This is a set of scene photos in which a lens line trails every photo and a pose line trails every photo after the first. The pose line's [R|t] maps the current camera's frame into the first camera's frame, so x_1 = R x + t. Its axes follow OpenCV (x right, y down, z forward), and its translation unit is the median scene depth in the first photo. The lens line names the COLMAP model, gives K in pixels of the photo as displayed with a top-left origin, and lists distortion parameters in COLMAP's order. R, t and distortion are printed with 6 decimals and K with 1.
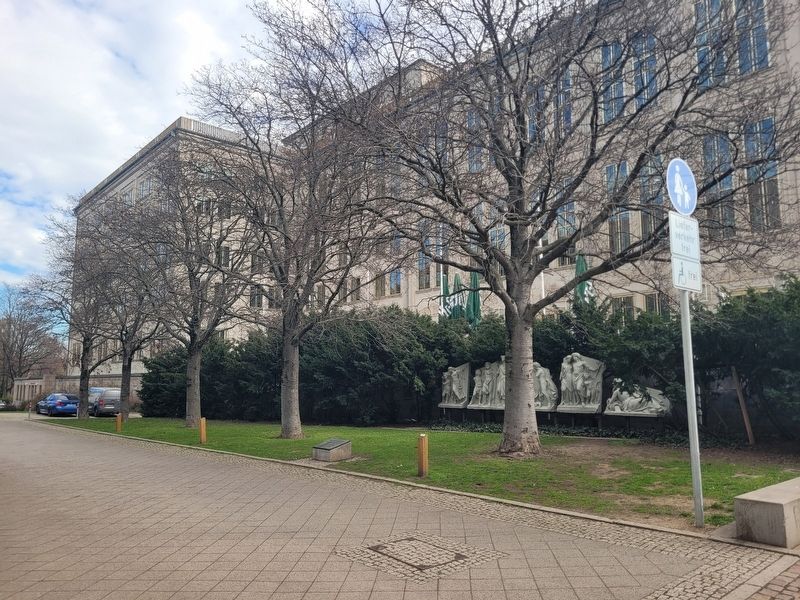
lens RADIAL K [[590.0, 0, 400.0], [0, 590.0, 300.0], [0, 0, 1]] dist [0.049254, -0.001381]
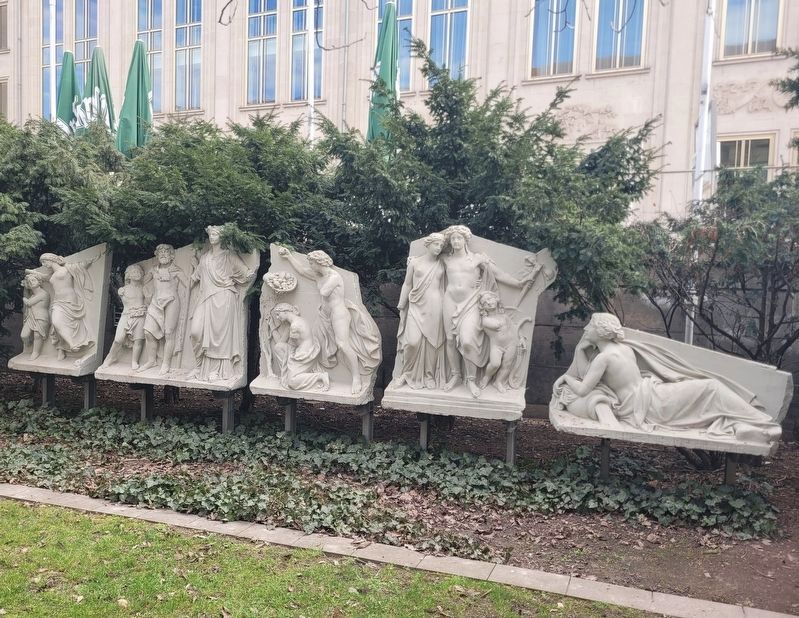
lens RADIAL K [[642.0, 0, 361.4], [0, 642.0, 322.2], [0, 0, 1]] dist [0.030484, -0.001727]
pose [[0.897742, 0.006394, 0.440475, 0.096262], [-0.094408, 0.979456, 0.178196, 0.079357], [-0.430286, -0.201558, 0.879902, 0.679682]]
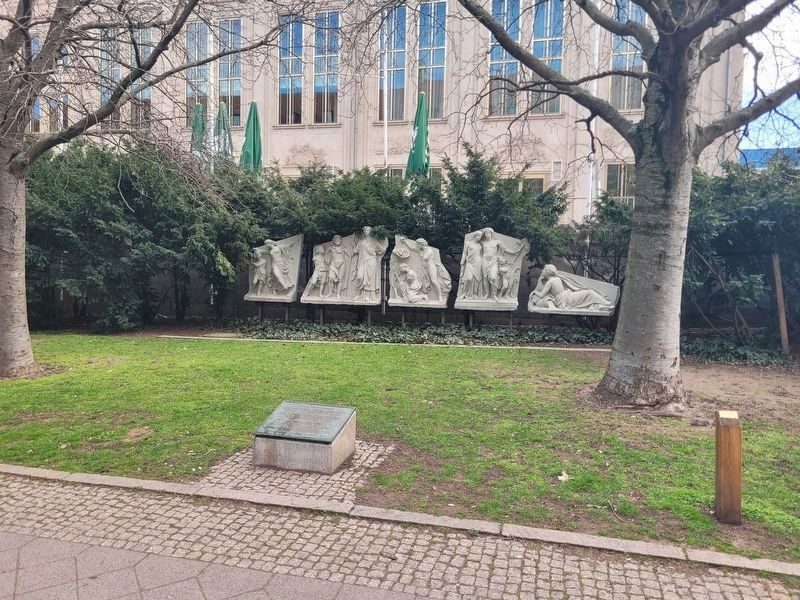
lens RADIAL K [[590.0, 0, 400.0], [0, 590.0, 300.0], [0, 0, 1]] dist [0.049254, -0.001381]
pose [[0.824876, -0.009702, 0.565231, -0.188990], [-0.104800, 0.979897, 0.169760, 0.061201], [-0.555515, -0.199267, 0.807277, 0.441053]]
